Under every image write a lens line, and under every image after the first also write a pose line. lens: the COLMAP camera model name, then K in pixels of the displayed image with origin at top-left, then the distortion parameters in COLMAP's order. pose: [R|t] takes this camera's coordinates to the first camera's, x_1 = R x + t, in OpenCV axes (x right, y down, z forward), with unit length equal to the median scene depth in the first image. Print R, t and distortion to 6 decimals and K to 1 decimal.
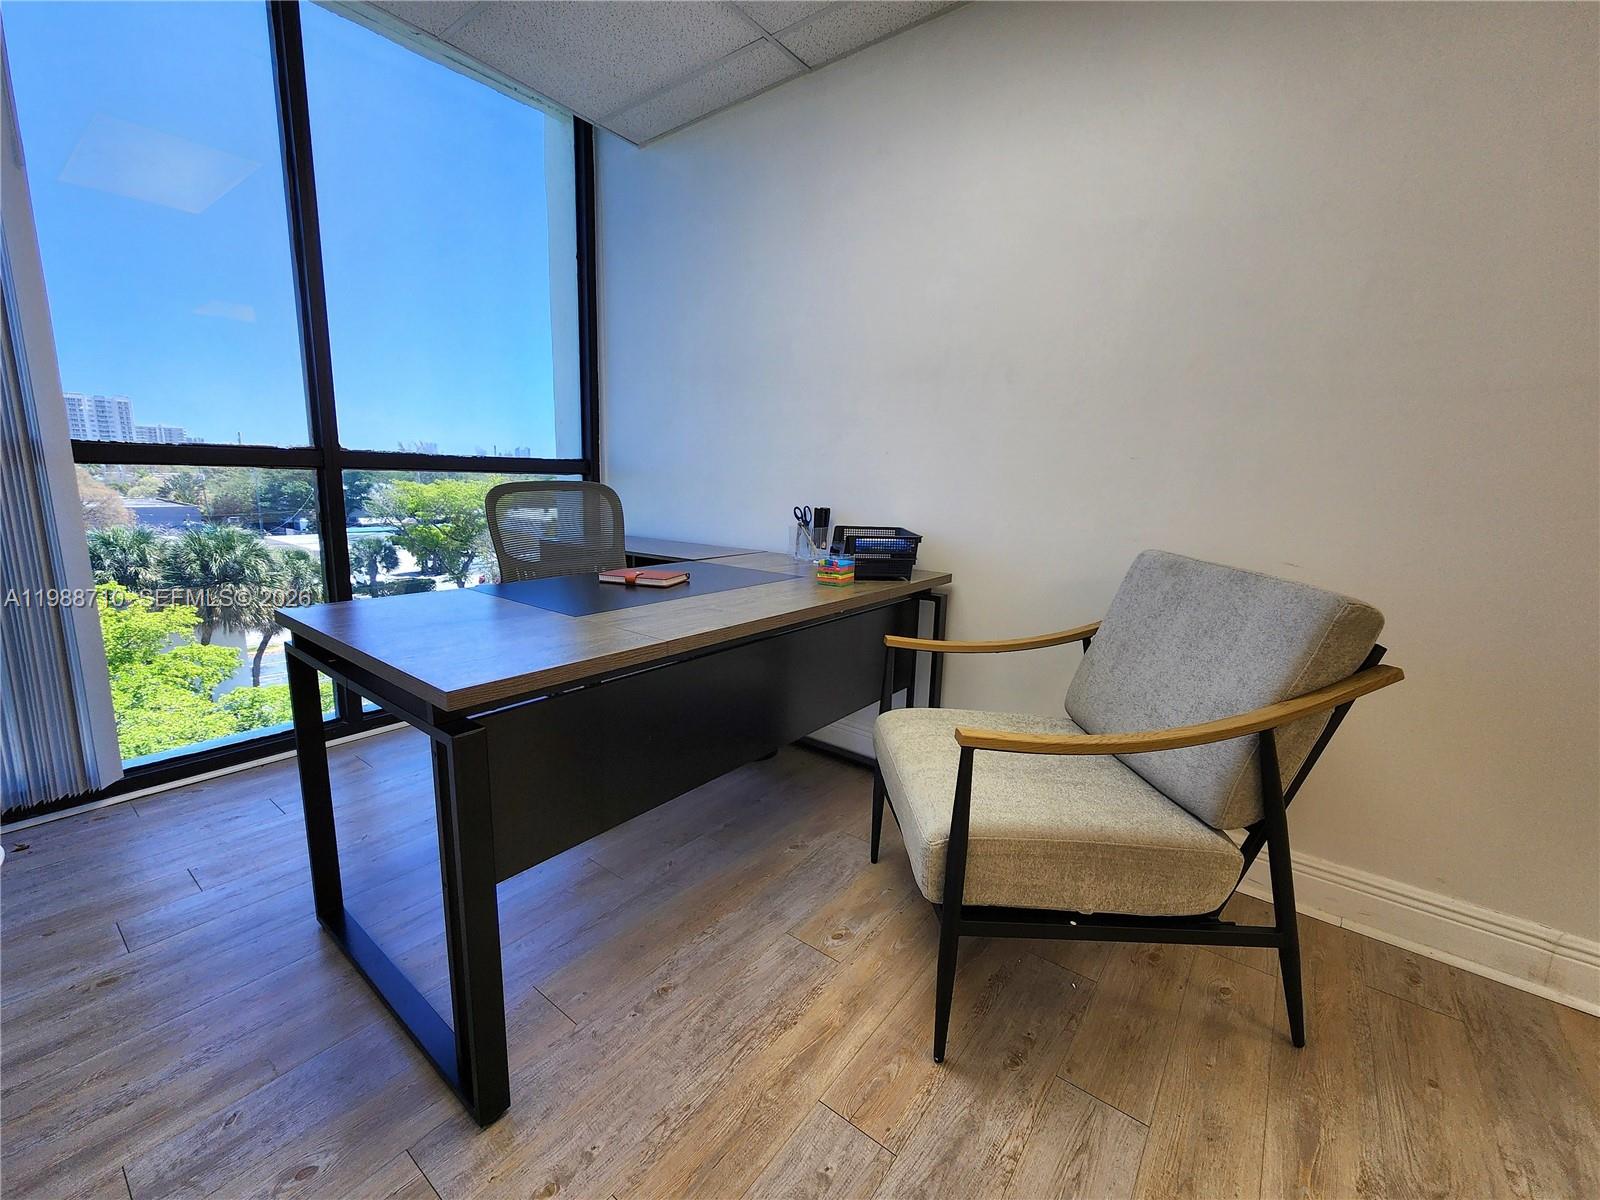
lens RADIAL K [[661.0, 0, 794.8], [0, 661.0, 595.3], [0, 0, 1]] dist [0.000239, -0.000211]
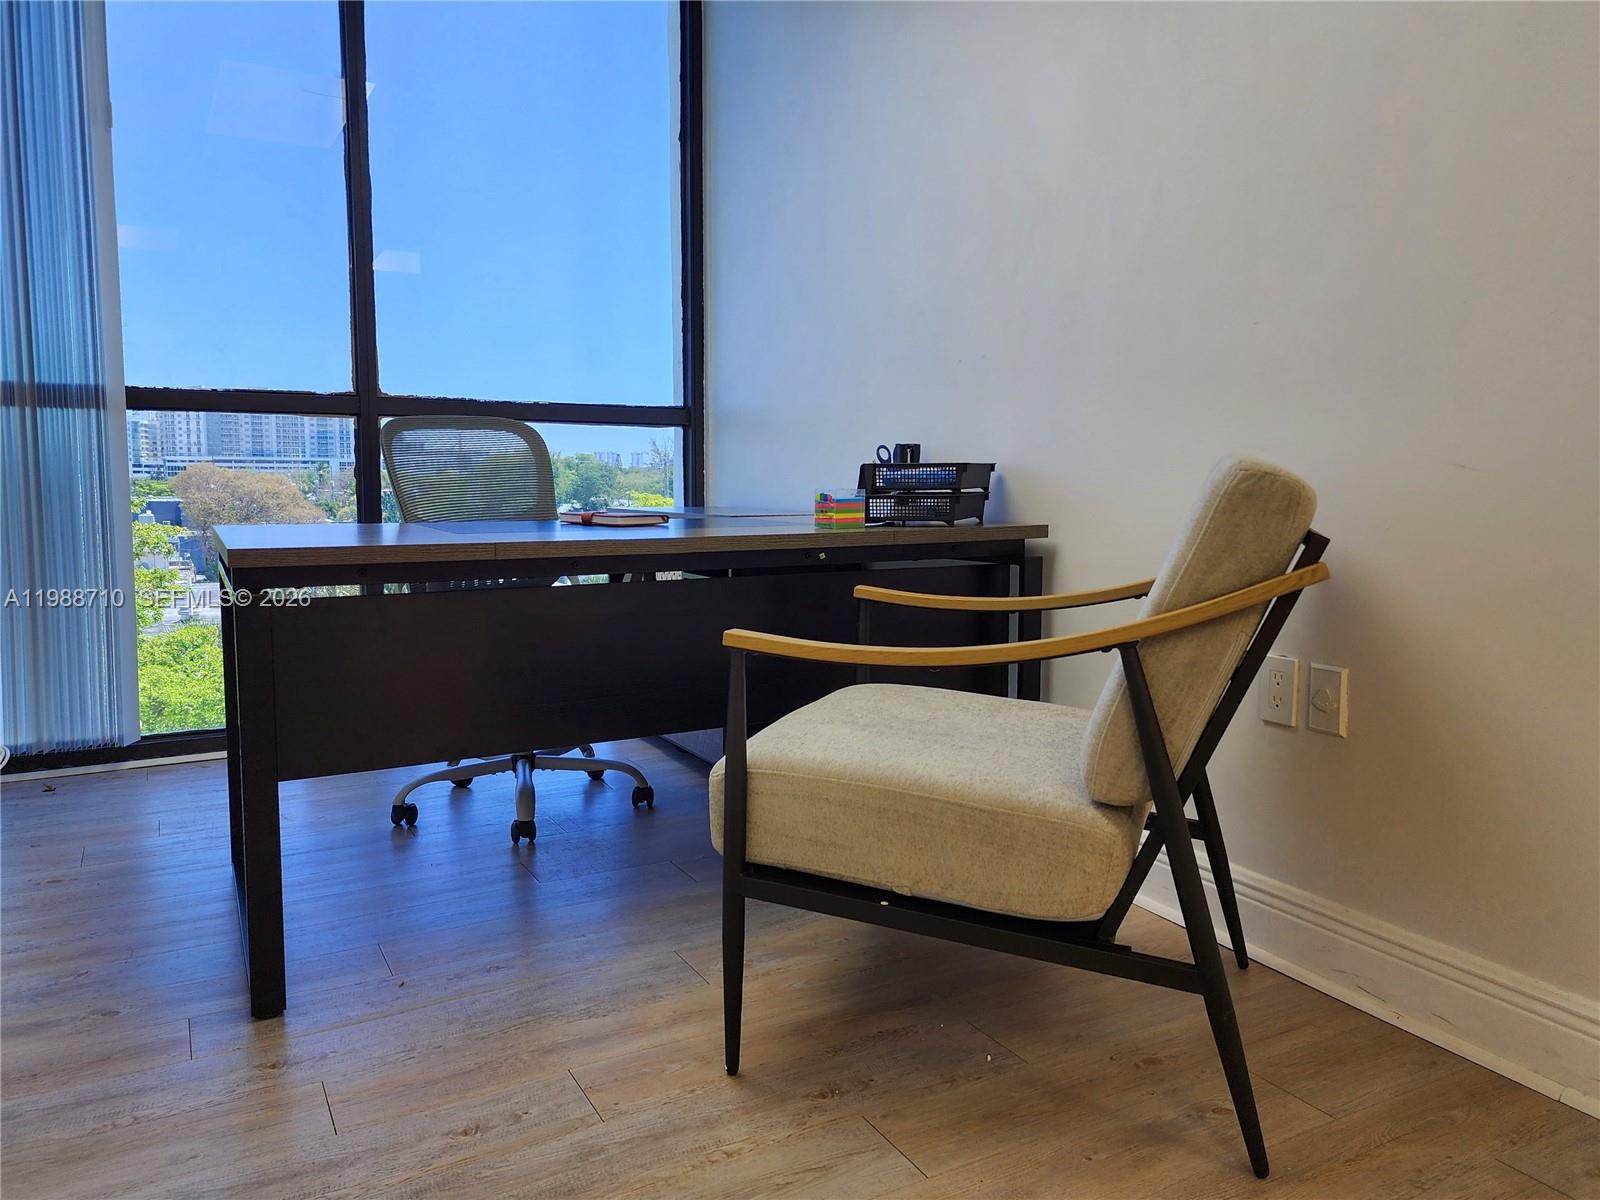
lens RADIAL K [[1139.3, 0, 793.7], [0, 1139.3, 585.1], [0, 0, 1]] dist [0.076439, -0.081033]
pose [[0.916466, 0.016457, -0.399774, 0.701432], [-0.052745, 0.995403, -0.079940, 0.202150], [0.396620, 0.094348, 0.913121, -0.227924]]
